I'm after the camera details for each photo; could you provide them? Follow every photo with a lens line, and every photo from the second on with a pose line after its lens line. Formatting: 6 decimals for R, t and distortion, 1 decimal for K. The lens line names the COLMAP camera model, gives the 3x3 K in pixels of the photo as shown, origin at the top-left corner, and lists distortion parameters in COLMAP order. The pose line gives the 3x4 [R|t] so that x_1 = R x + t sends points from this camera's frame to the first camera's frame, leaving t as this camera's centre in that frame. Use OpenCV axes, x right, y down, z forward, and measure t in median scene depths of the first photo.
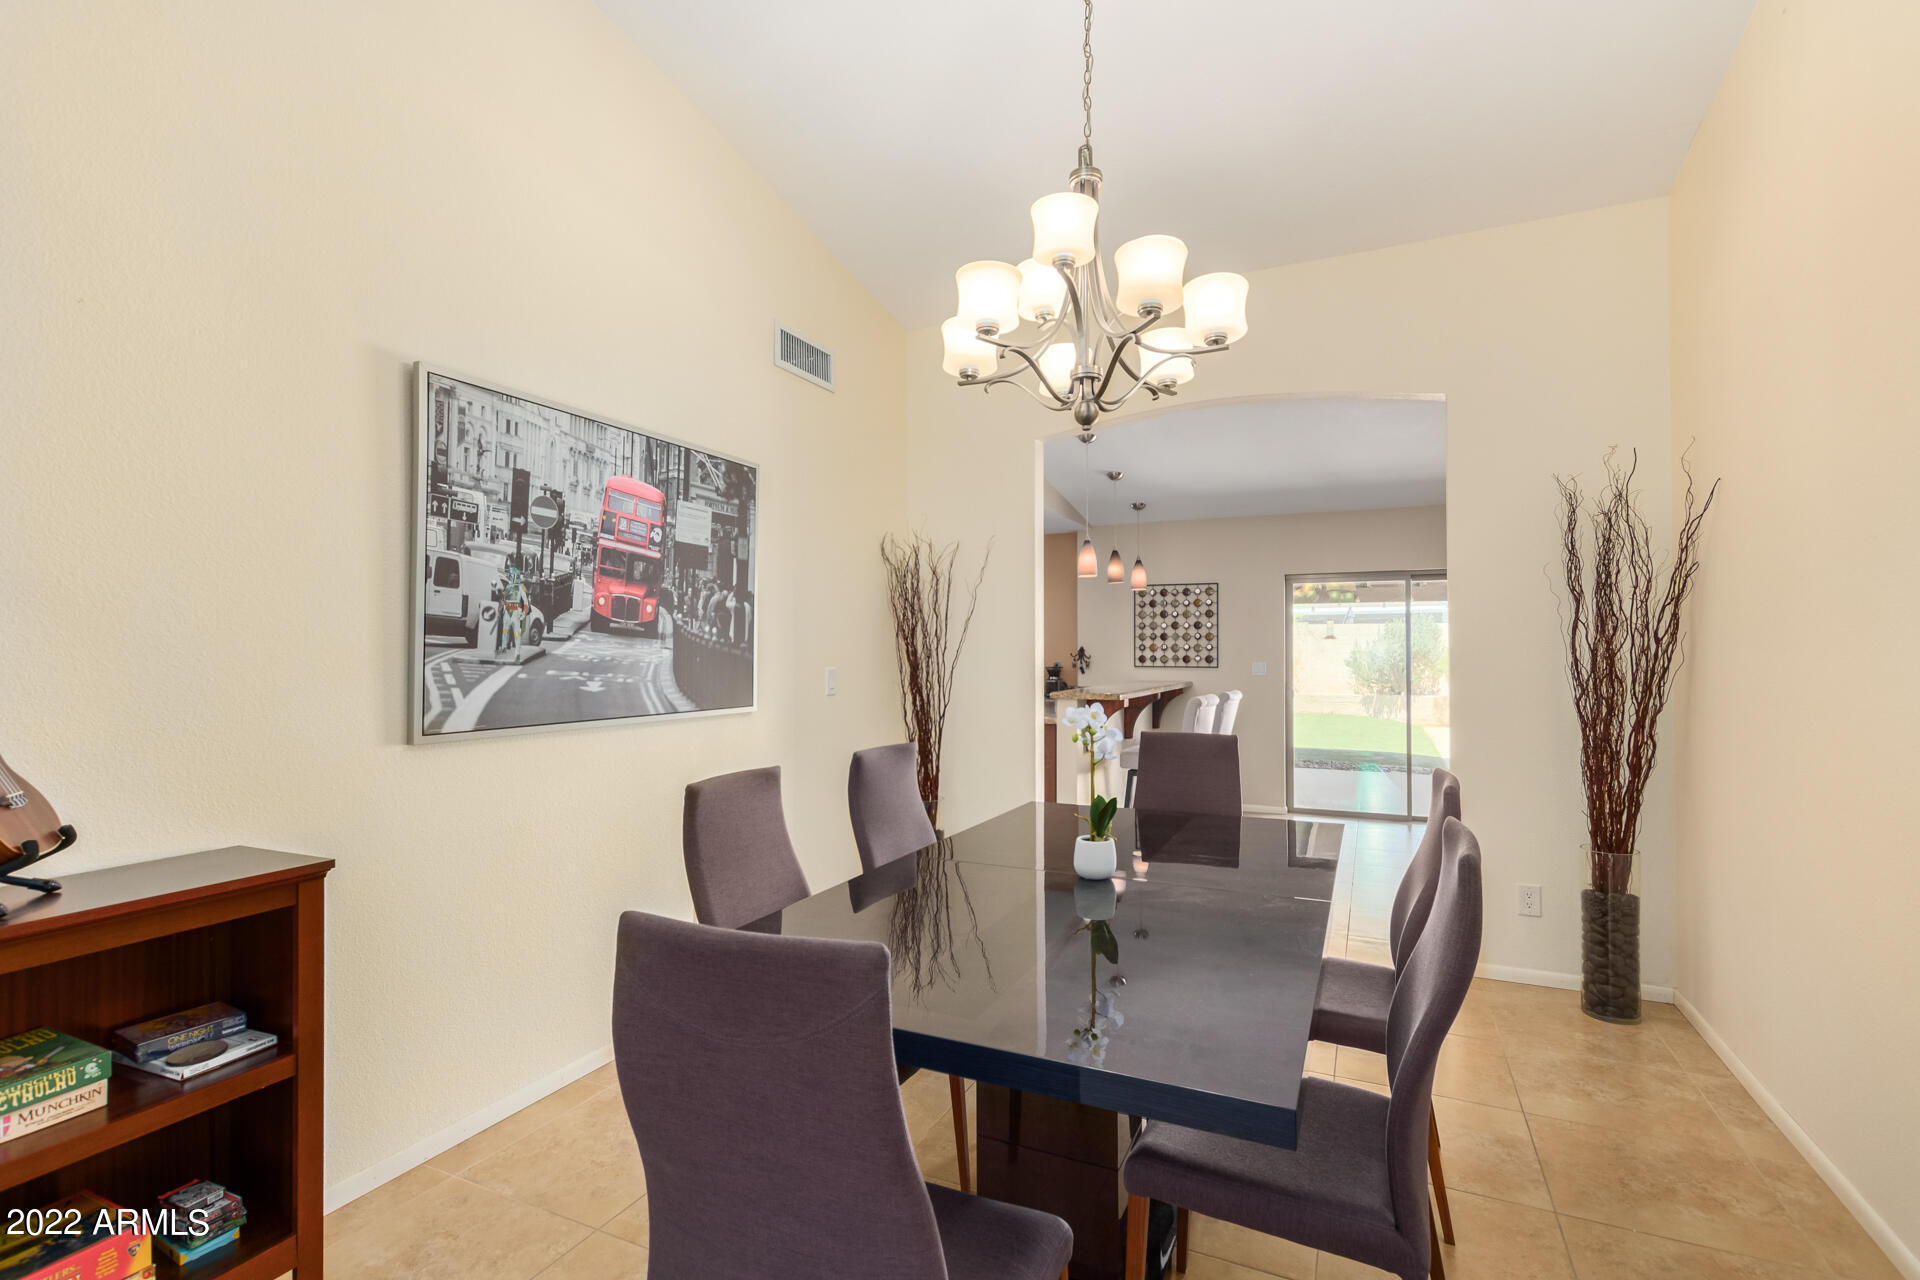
lens RADIAL K [[880.9, 0, 955.3], [0, 880.9, 643.6], [0, 0, 1]] dist [0.010100, -0.004417]
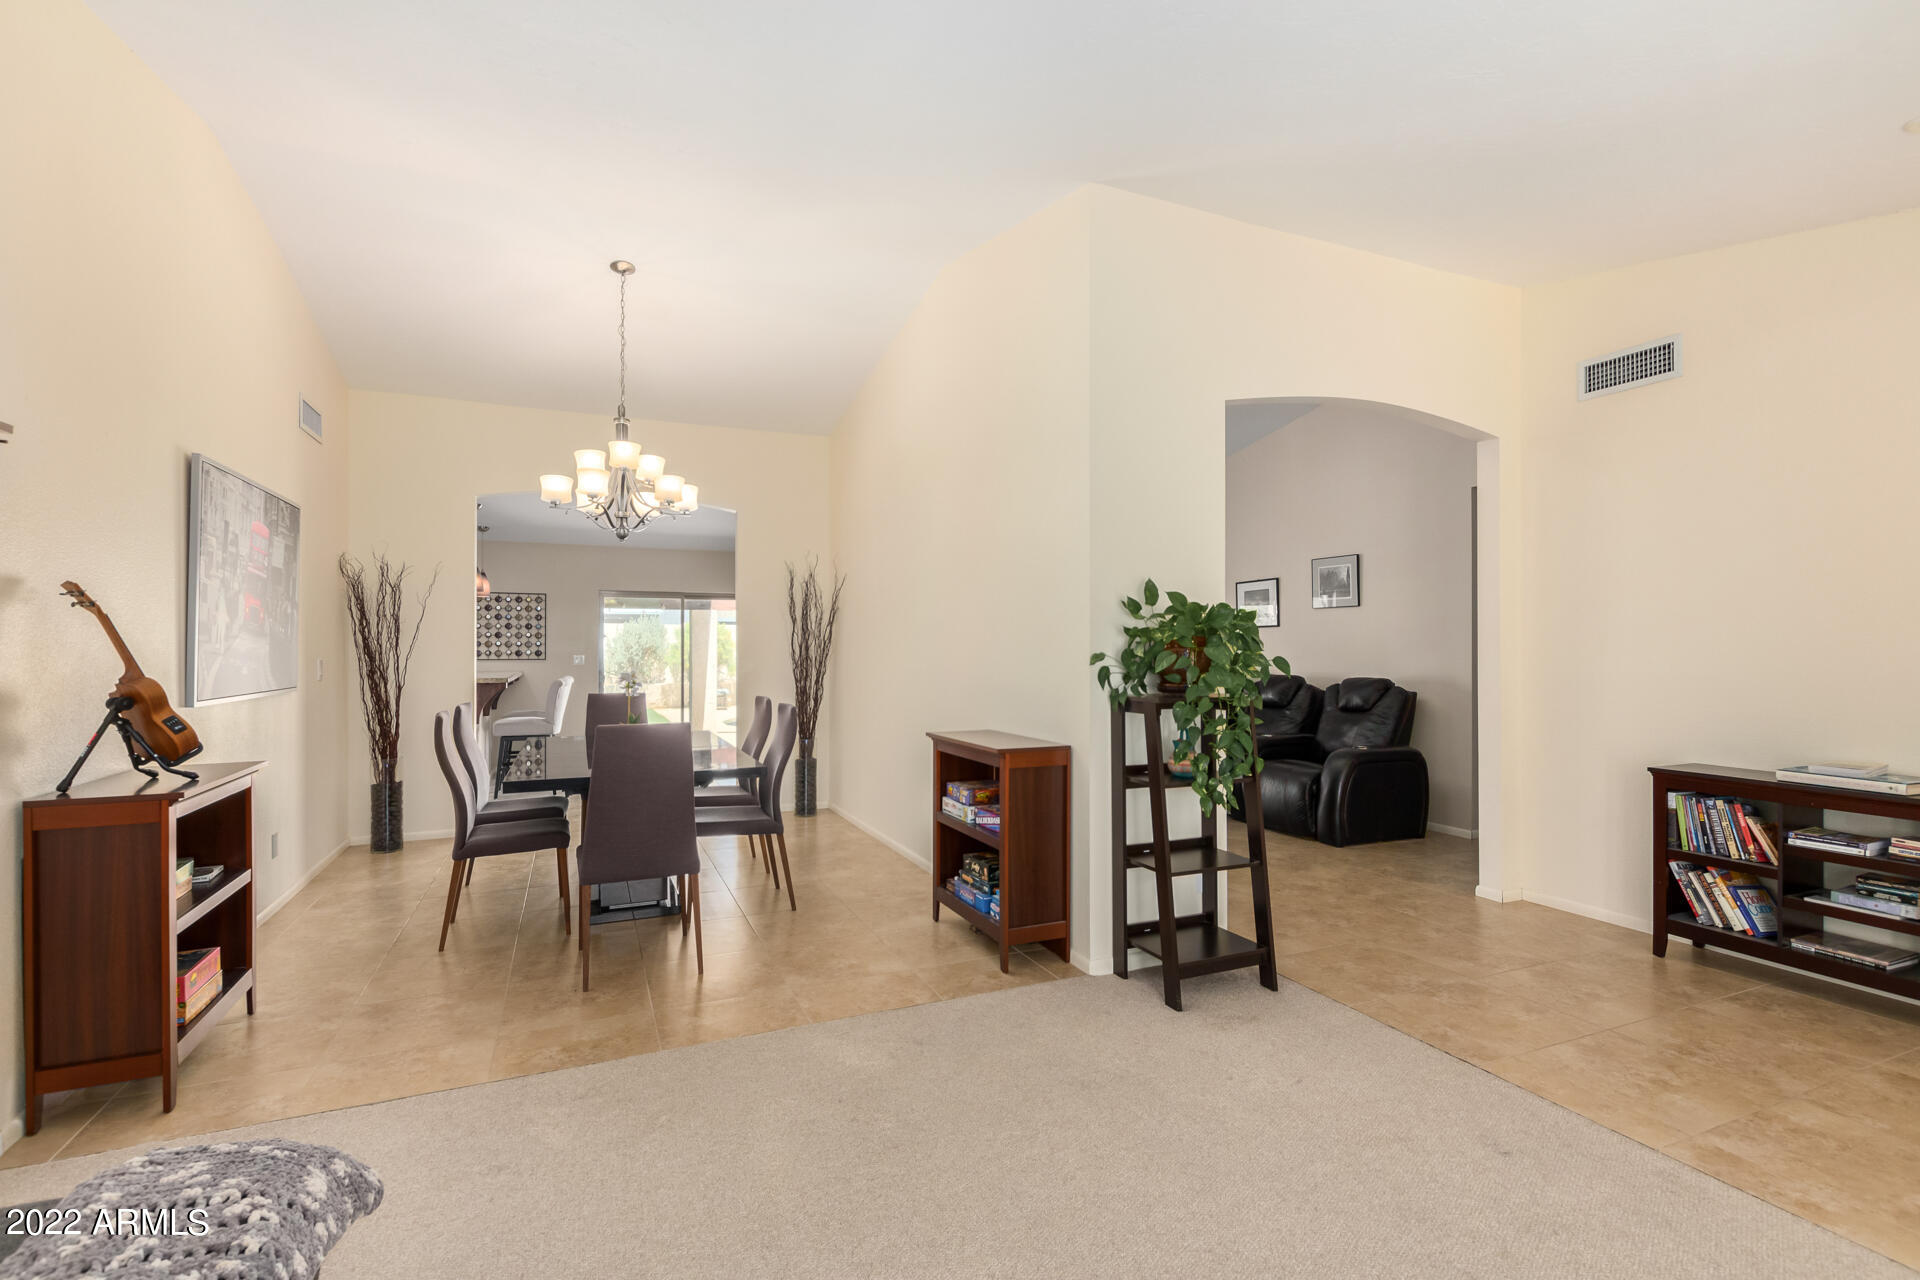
lens RADIAL K [[880.9, 0, 968.1], [0, 880.9, 643.7], [0, 0, 1]] dist [0.010100, -0.004417]
pose [[0.651281, 0.003698, 0.758827, -0.506506], [-0.006397, 0.999979, 0.000617, -0.001738], [-0.758810, -0.005256, 0.651291, -0.556839]]
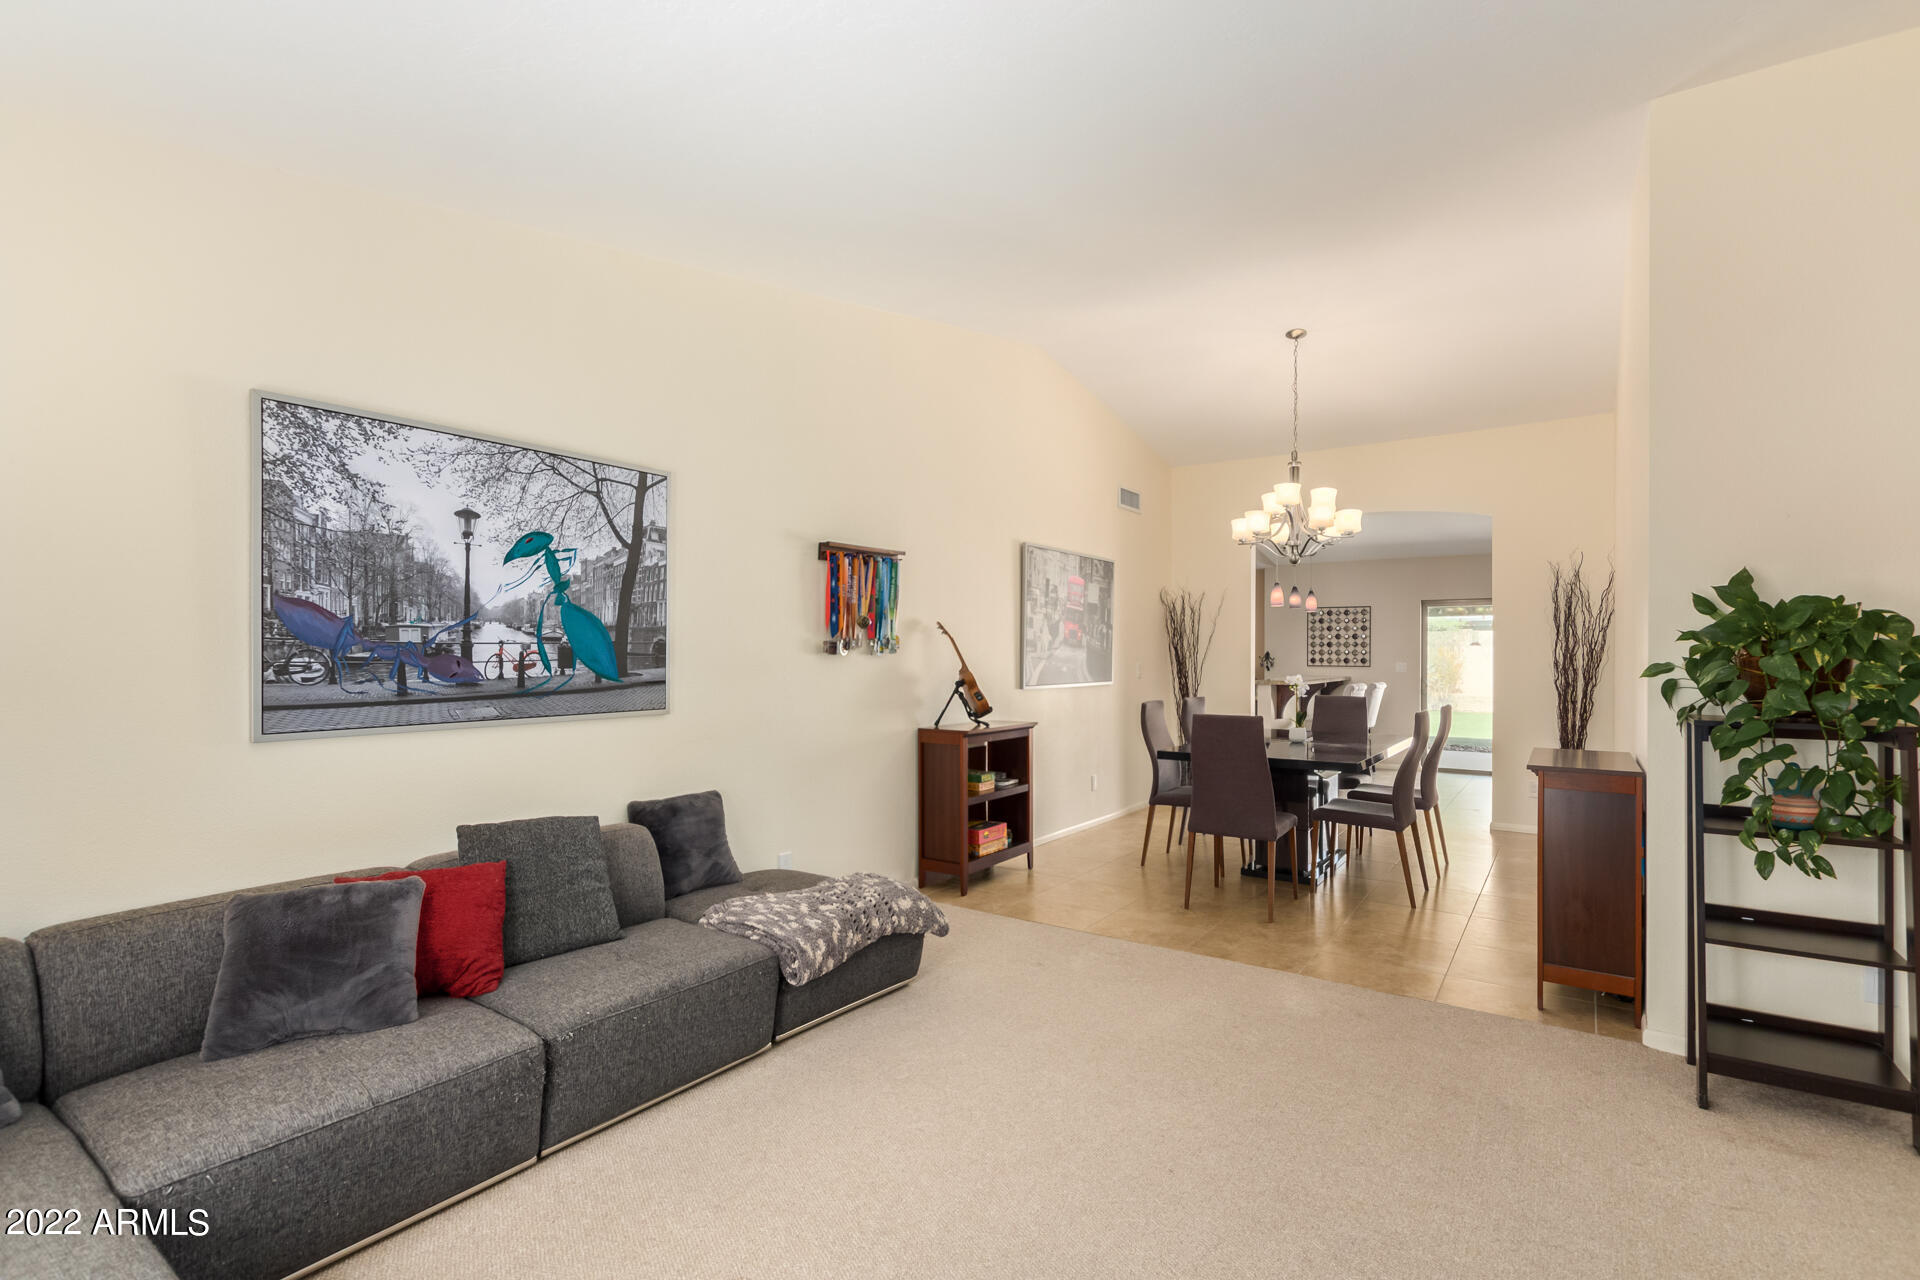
lens RADIAL K [[880.9, 0, 960.4], [0, 880.9, 654.3], [0, 0, 1]] dist [0.010100, -0.004417]
pose [[0.986251, 0.002387, -0.165236, -0.206860], [-0.001108, 0.999969, 0.007834, -0.004905], [0.165249, -0.007543, 0.986223, -0.900622]]
